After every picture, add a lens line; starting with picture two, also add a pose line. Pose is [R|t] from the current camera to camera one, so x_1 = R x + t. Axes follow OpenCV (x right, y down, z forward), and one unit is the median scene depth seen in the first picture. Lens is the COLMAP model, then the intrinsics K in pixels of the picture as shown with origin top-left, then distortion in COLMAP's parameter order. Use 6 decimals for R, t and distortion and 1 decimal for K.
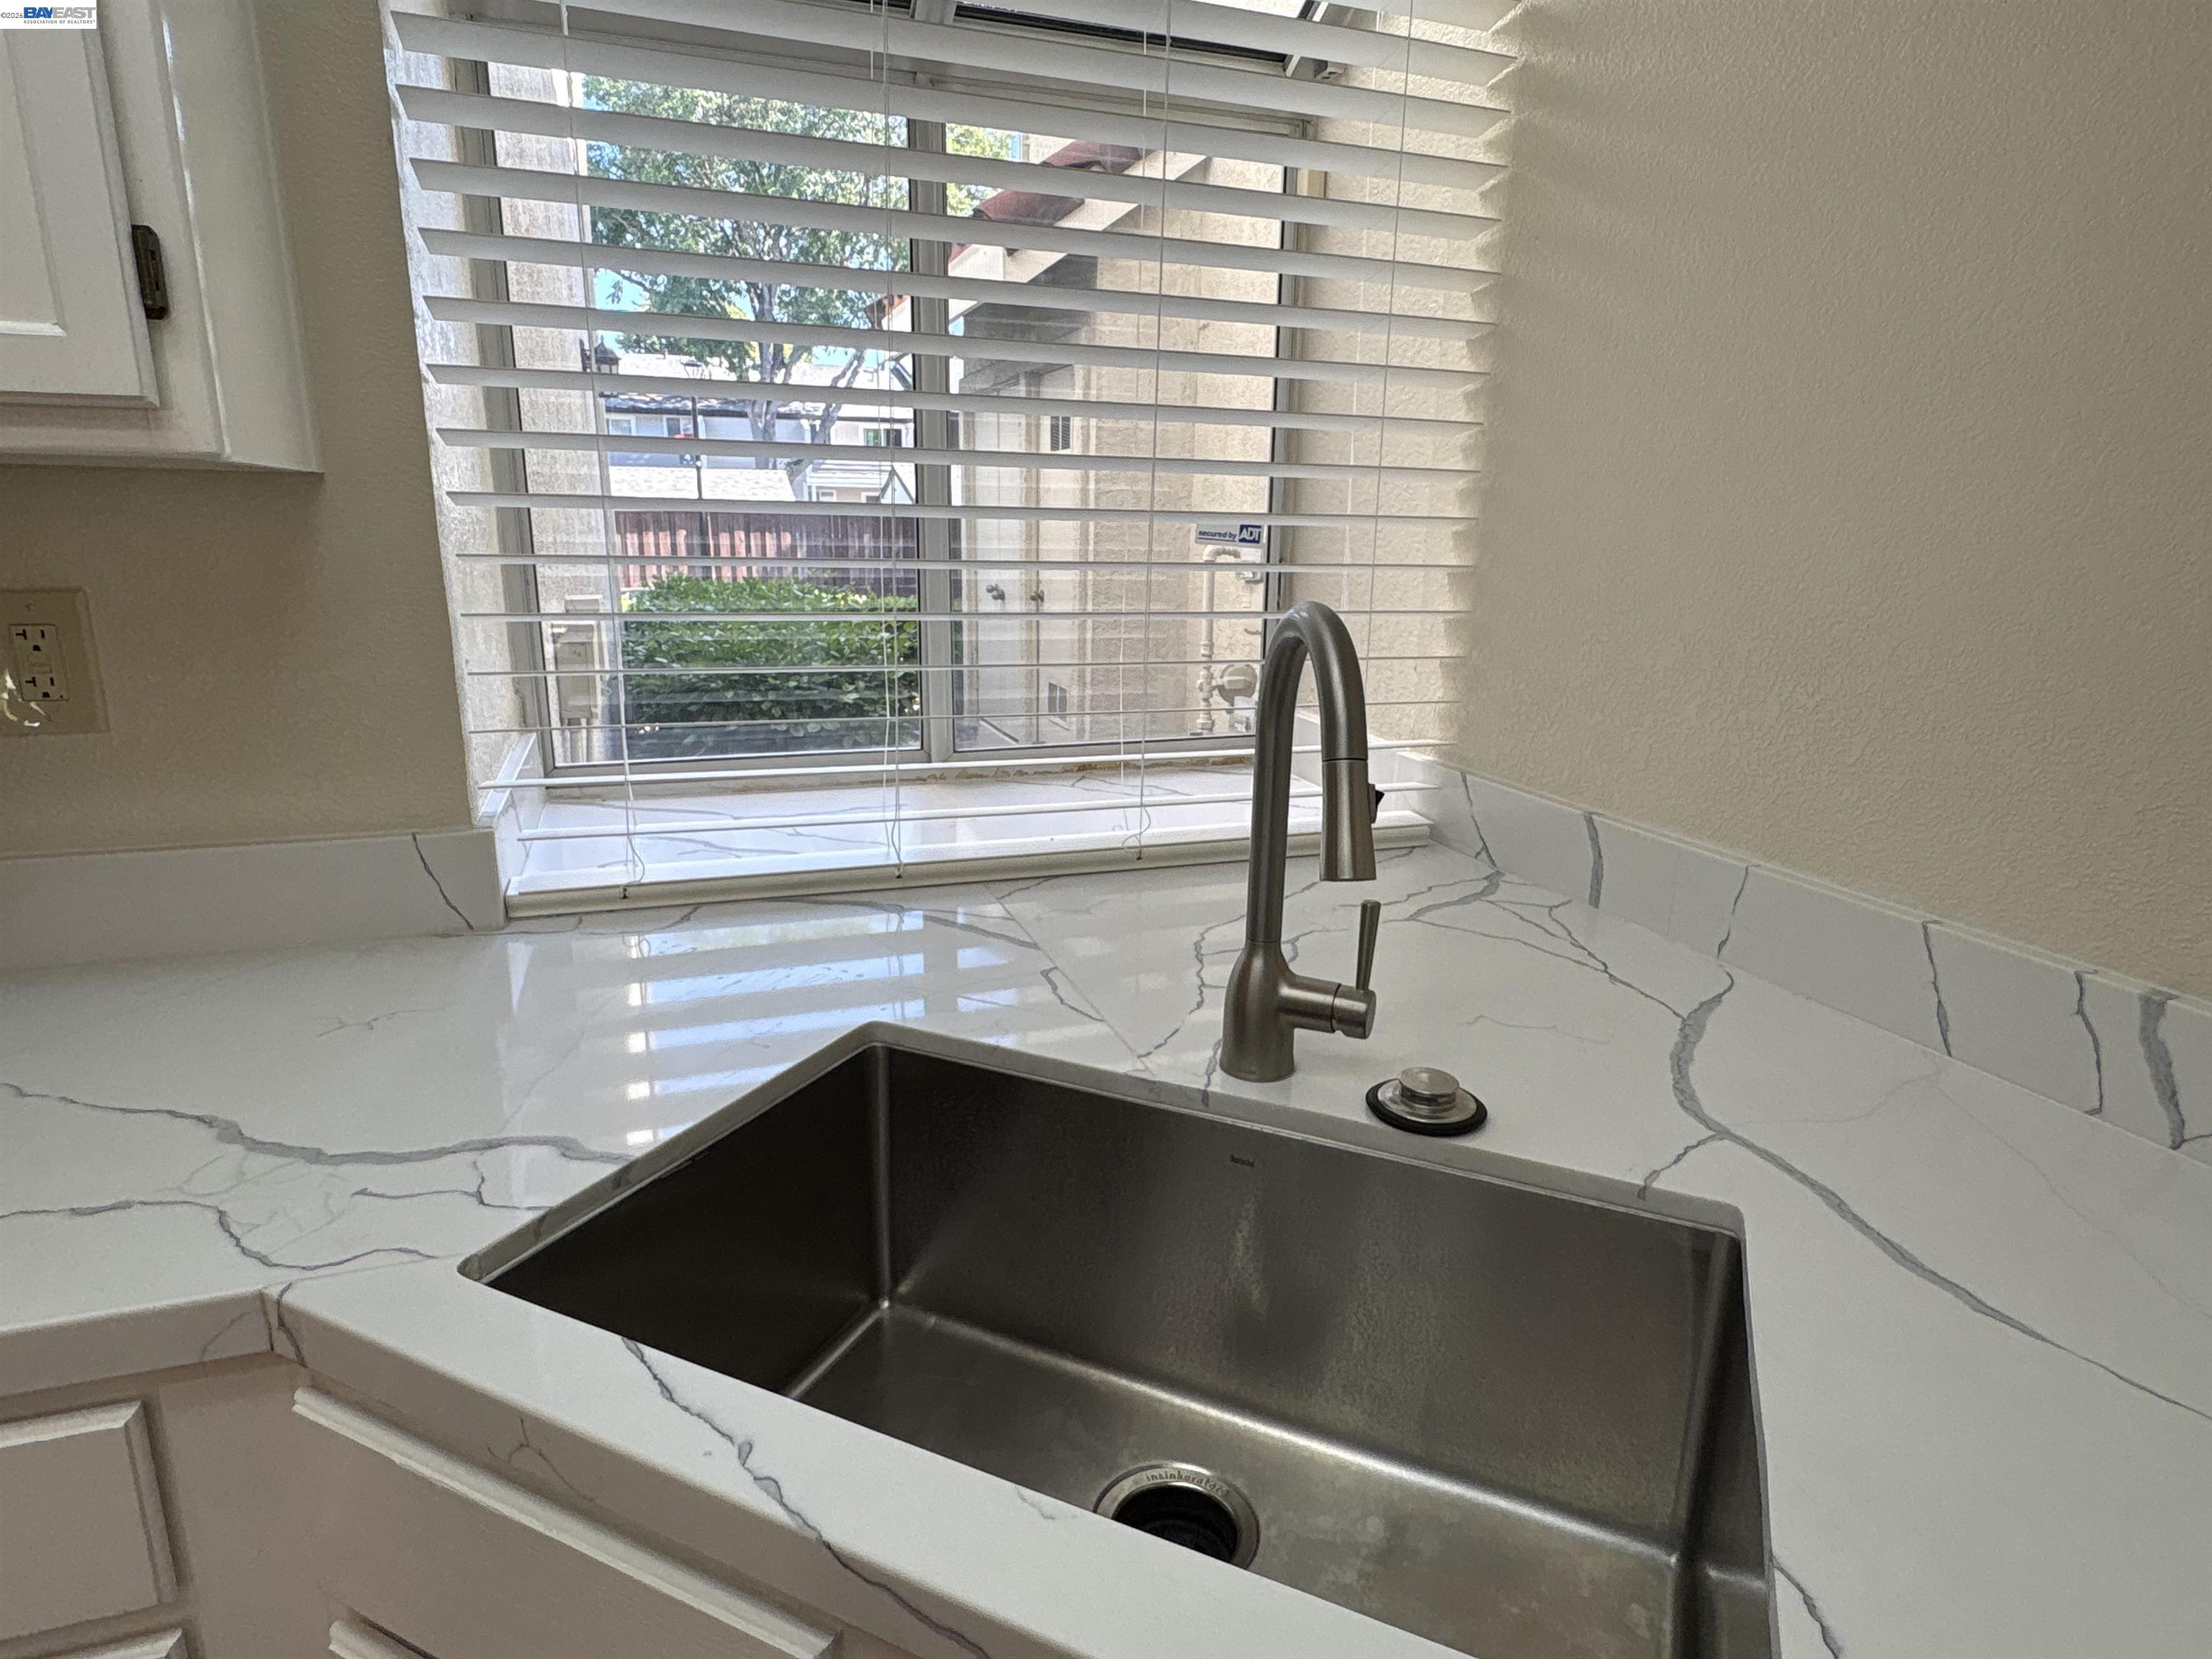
lens RADIAL K [[1263.3, 0, 1106.0], [0, 1263.3, 829.5], [0, 0, 1]] dist [-0.014528, -0.000382]
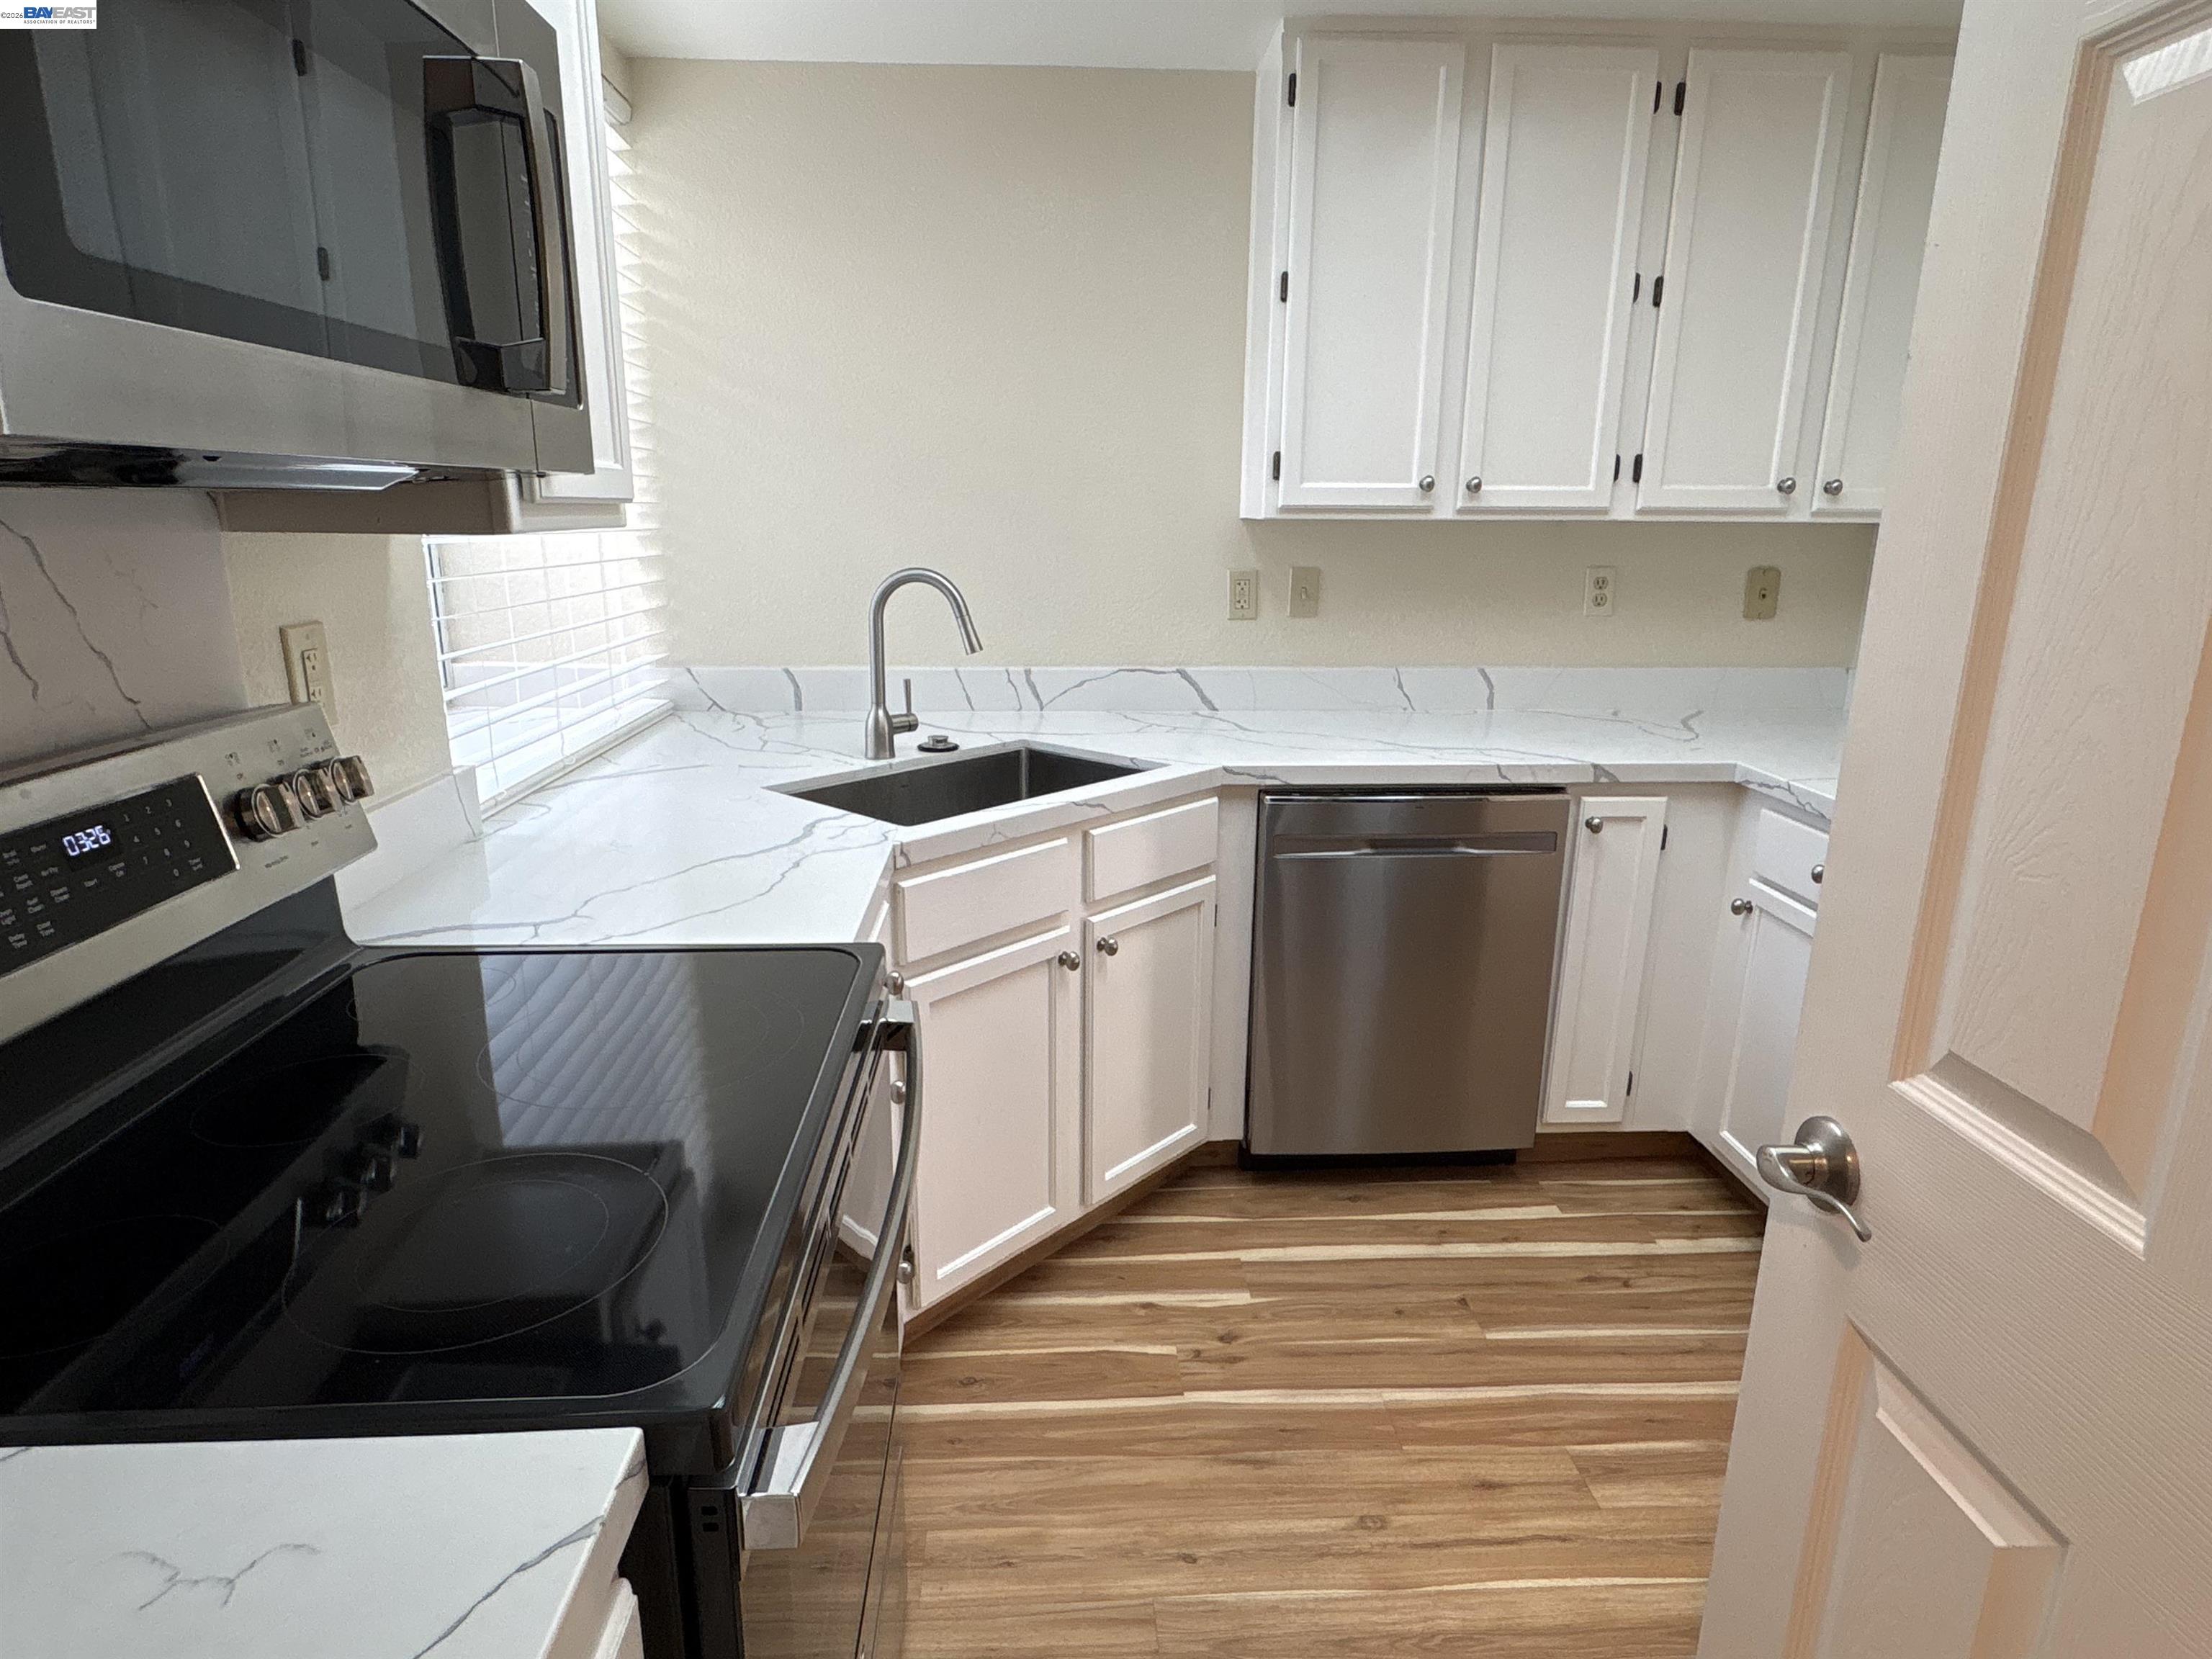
lens RADIAL K [[1199.7, 0, 1102.0], [0, 1199.7, 837.3], [0, 0, 1]] dist [-0.003511, 0.000384]
pose [[0.283772, -0.265737, 0.921335, -2.071814], [0.226806, 0.952169, 0.204774, -0.050578], [-0.931683, 0.150855, 0.330470, -0.187331]]
